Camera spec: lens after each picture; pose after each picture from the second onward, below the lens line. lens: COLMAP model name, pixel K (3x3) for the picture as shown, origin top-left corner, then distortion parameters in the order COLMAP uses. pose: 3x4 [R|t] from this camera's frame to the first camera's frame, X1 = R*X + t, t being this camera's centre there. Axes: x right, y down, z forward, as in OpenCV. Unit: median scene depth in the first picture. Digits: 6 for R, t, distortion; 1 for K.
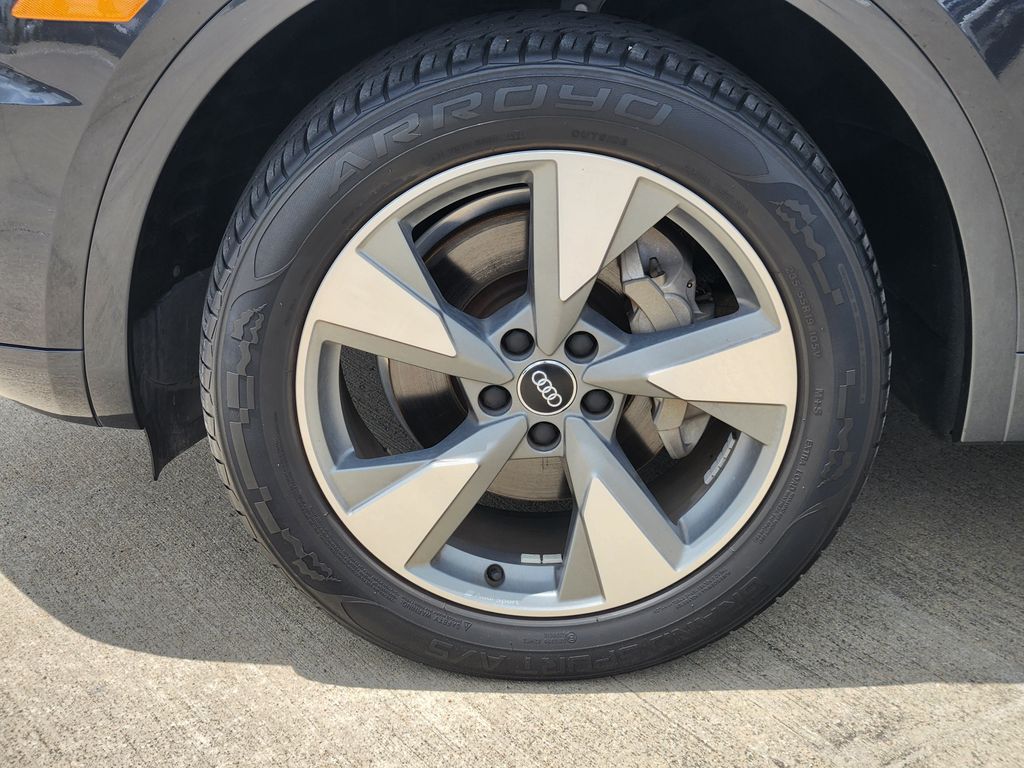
lens RADIAL K [[1928.4, 0, 508.5], [0, 1928.4, 326.4], [0, 0, 1]] dist [-0.007658, 0.000000]
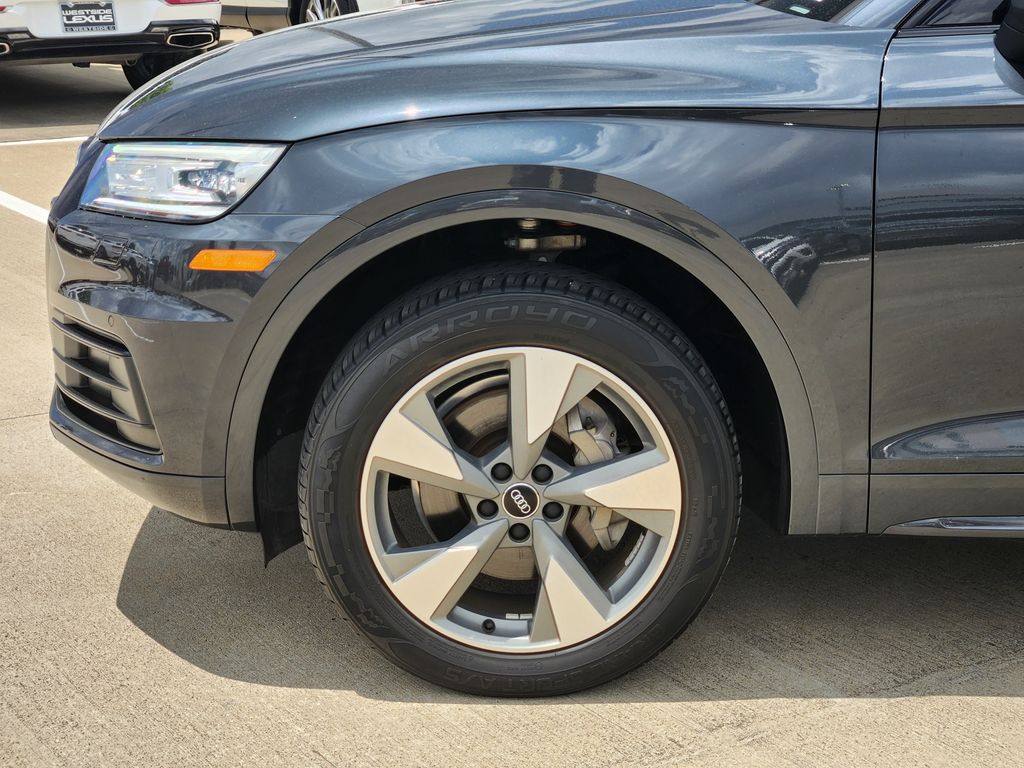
lens RADIAL K [[1928.4, 0, 510.3], [0, 1928.4, 389.4], [0, 0, 1]] dist [-0.007658, 0.000000]
pose [[0.999973, -0.007096, -0.001942, 0.014977], [0.006868, 0.995032, -0.099322, 0.096759], [0.002637, 0.099306, 0.995053, -0.555142]]
